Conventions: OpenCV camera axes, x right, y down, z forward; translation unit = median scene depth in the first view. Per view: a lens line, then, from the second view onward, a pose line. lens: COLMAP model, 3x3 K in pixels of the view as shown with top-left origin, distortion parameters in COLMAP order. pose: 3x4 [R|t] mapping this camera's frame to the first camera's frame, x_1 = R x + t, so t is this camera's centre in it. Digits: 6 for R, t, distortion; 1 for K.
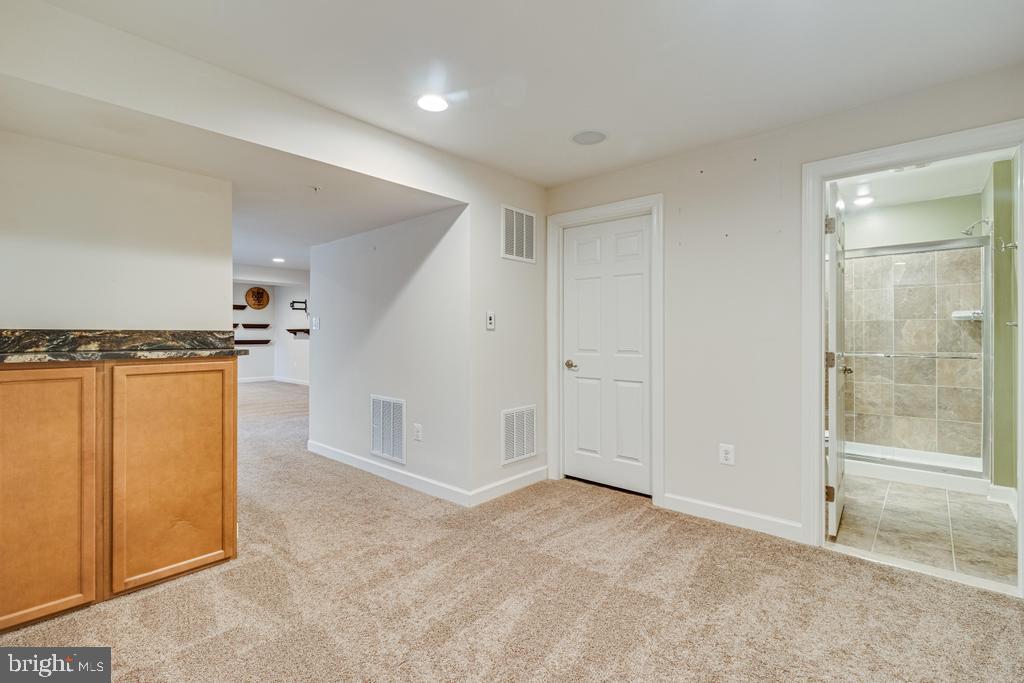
lens RADIAL K [[471.1, 0, 509.4], [0, 471.1, 337.0], [0, 0, 1]] dist [0.002945, 0.000339]
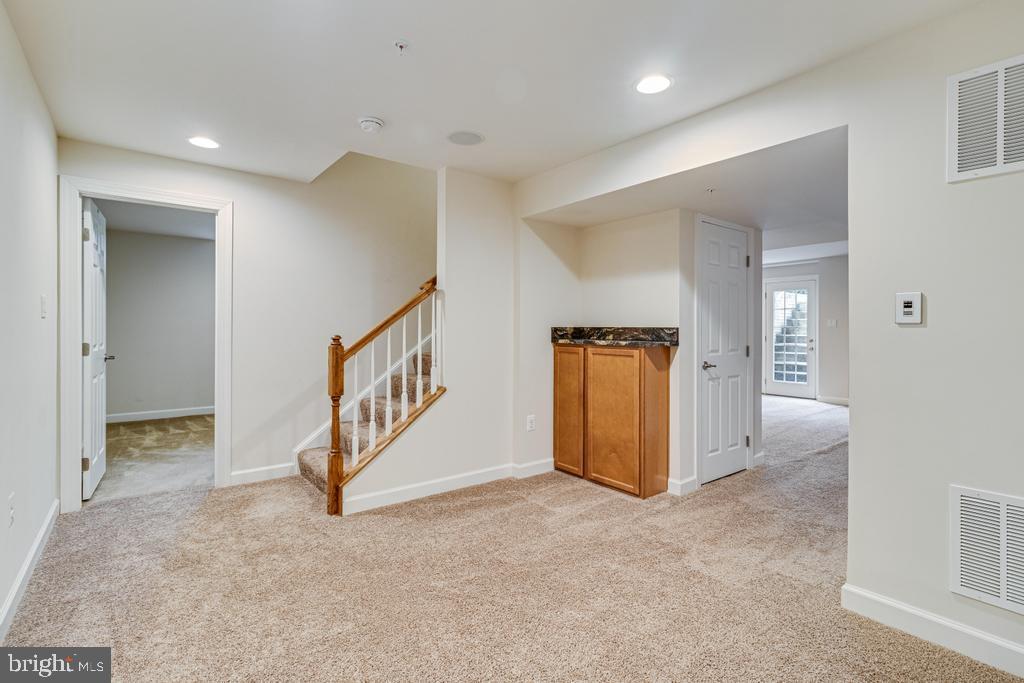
lens RADIAL K [[471.1, 0, 513.8], [0, 471.1, 335.3], [0, 0, 1]] dist [0.002945, 0.000339]
pose [[-0.167710, 0.014297, -0.985733, 0.819157], [-0.012304, 0.999787, 0.016595, -0.009201], [0.985760, 0.014912, -0.167498, 0.900823]]
